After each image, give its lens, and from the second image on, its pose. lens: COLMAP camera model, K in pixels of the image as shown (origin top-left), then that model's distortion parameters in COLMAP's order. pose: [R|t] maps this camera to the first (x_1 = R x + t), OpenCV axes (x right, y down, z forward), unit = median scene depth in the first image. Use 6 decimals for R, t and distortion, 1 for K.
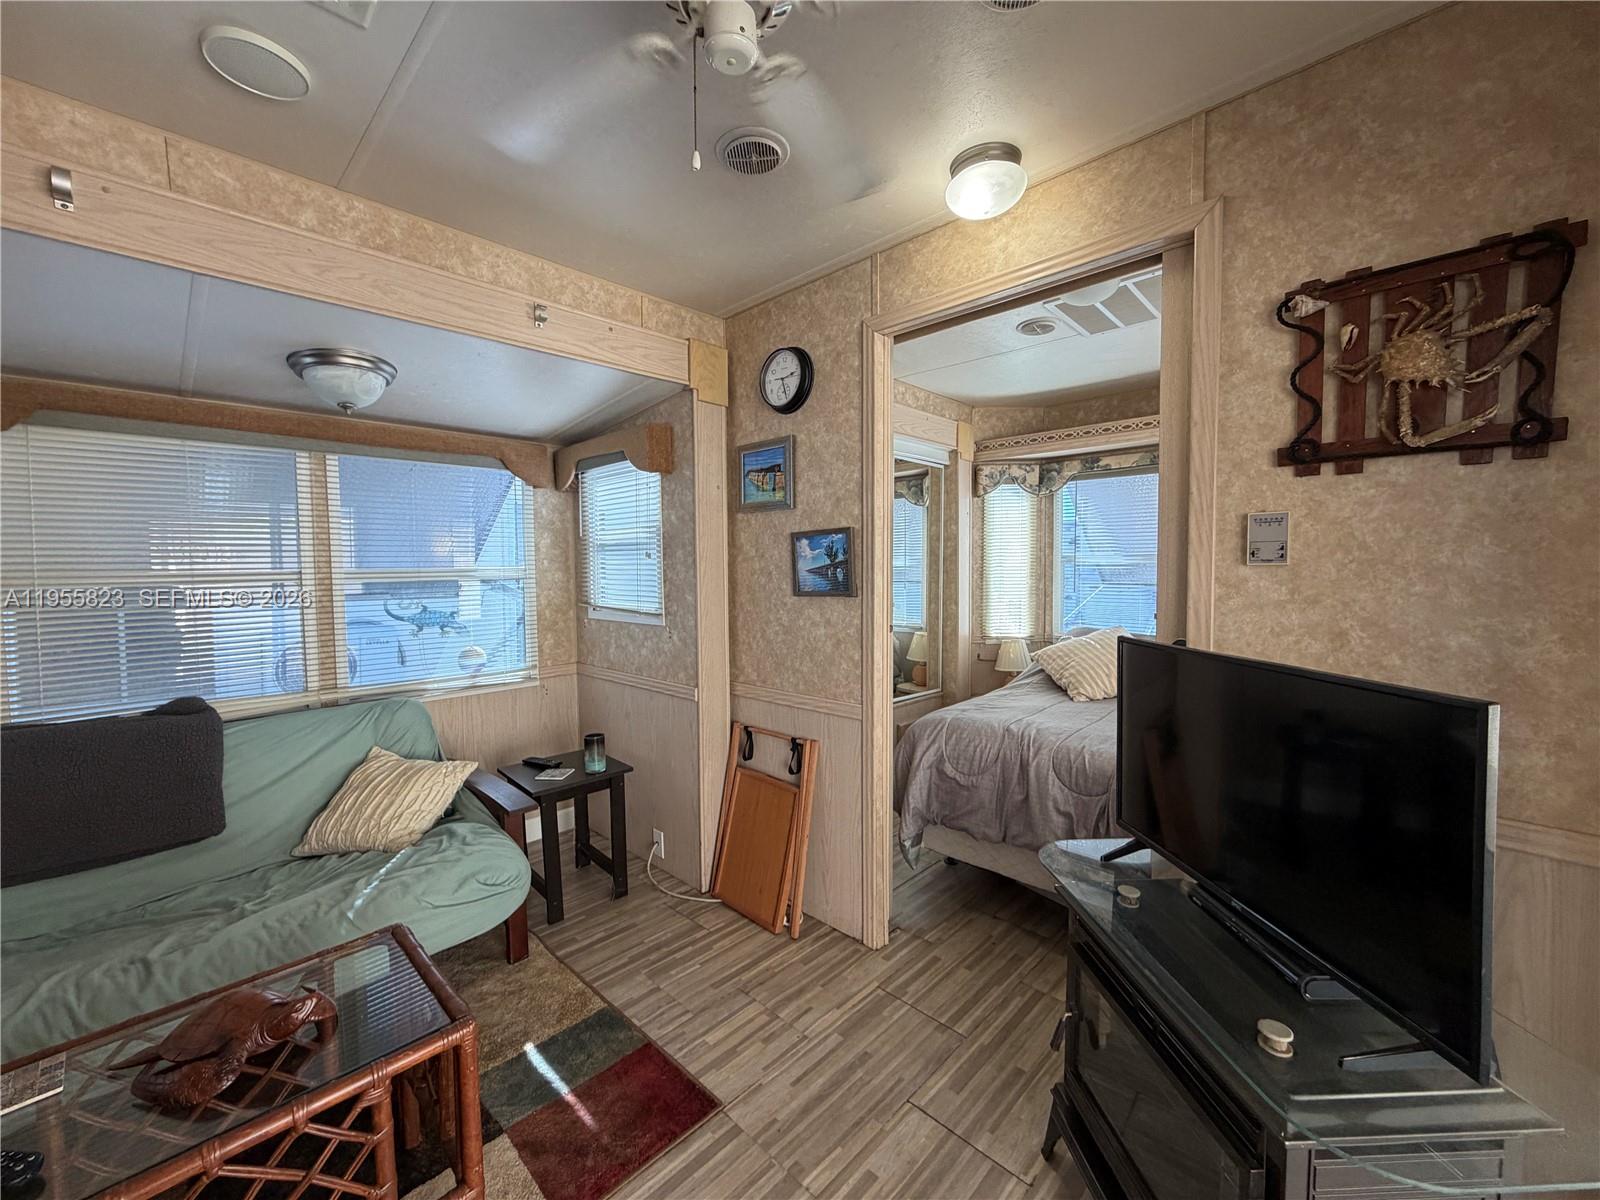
lens RADIAL K [[636.8, 0, 794.6], [0, 636.8, 598.2], [0, 0, 1]] dist [0.000790, -0.000183]
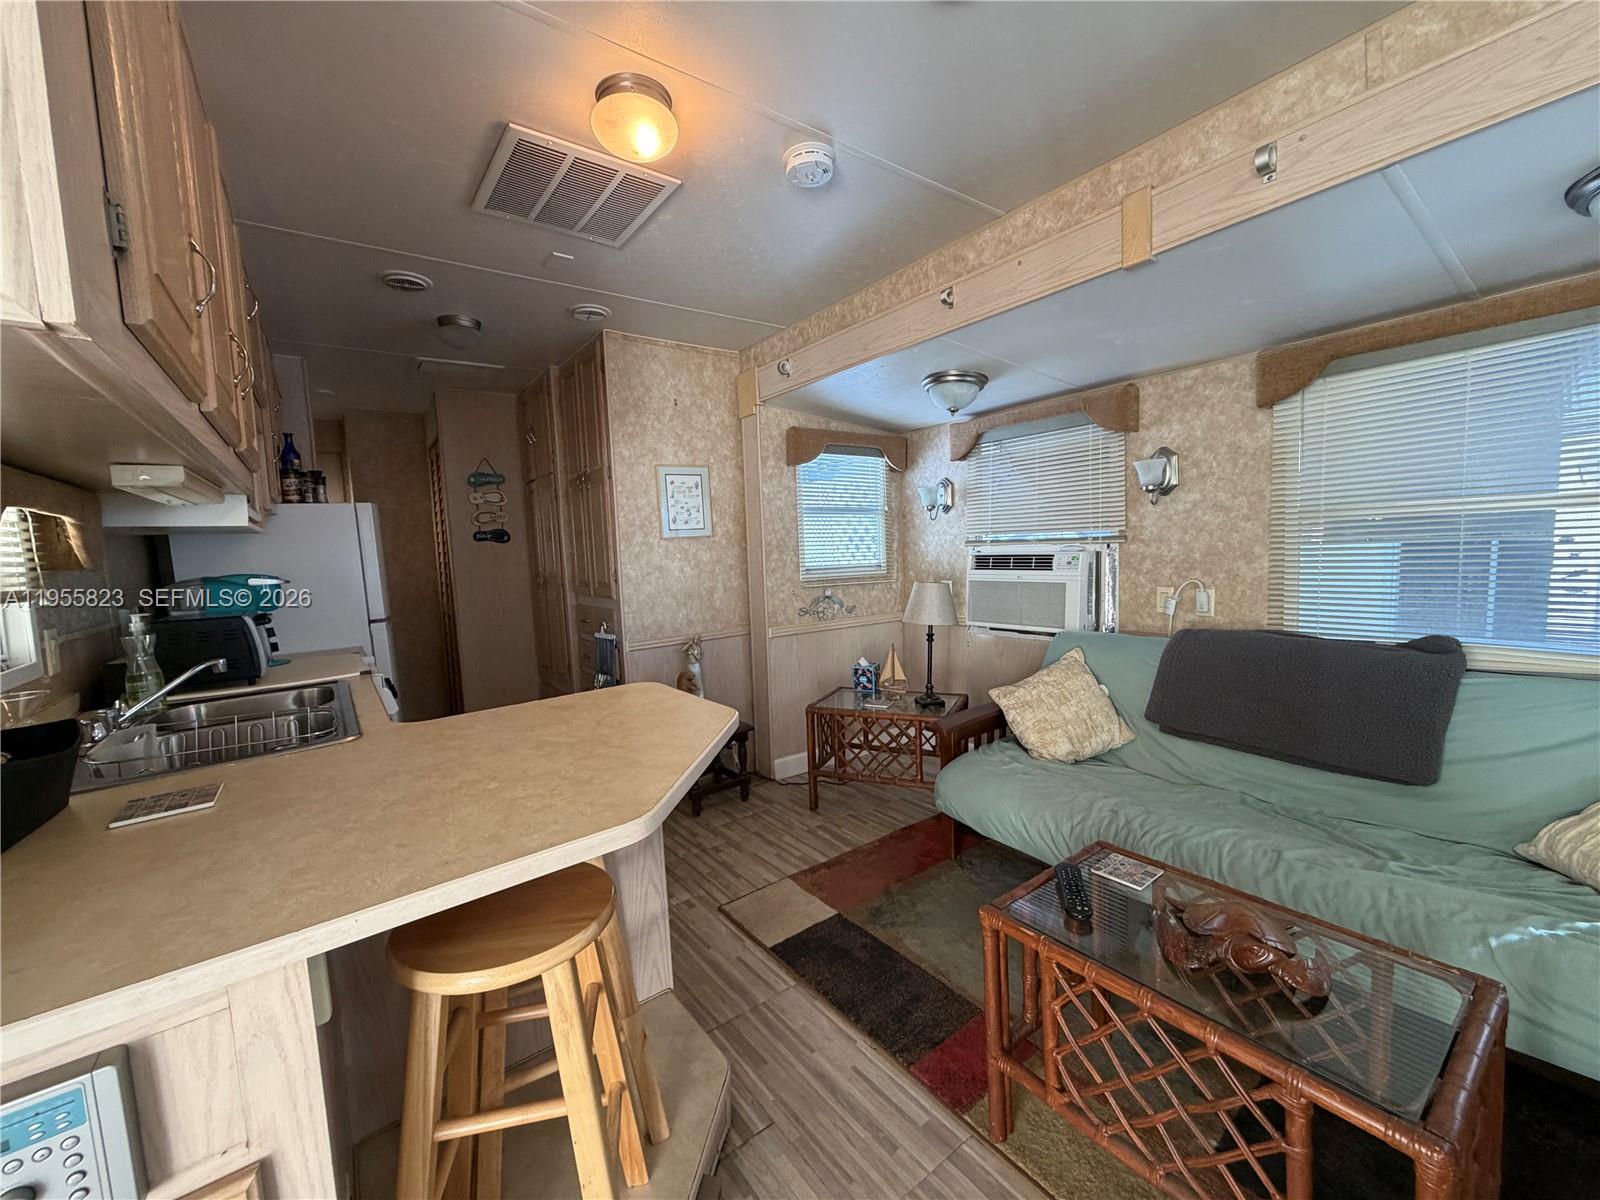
lens RADIAL K [[636.8, 0, 798.1], [0, 636.8, 600.3], [0, 0, 1]] dist [0.000790, -0.000183]
pose [[-0.163549, 0.103531, -0.981088, 0.154443], [-0.001512, 0.994451, 0.105194, 0.010851], [0.986534, 0.018688, -0.162485, 0.319103]]
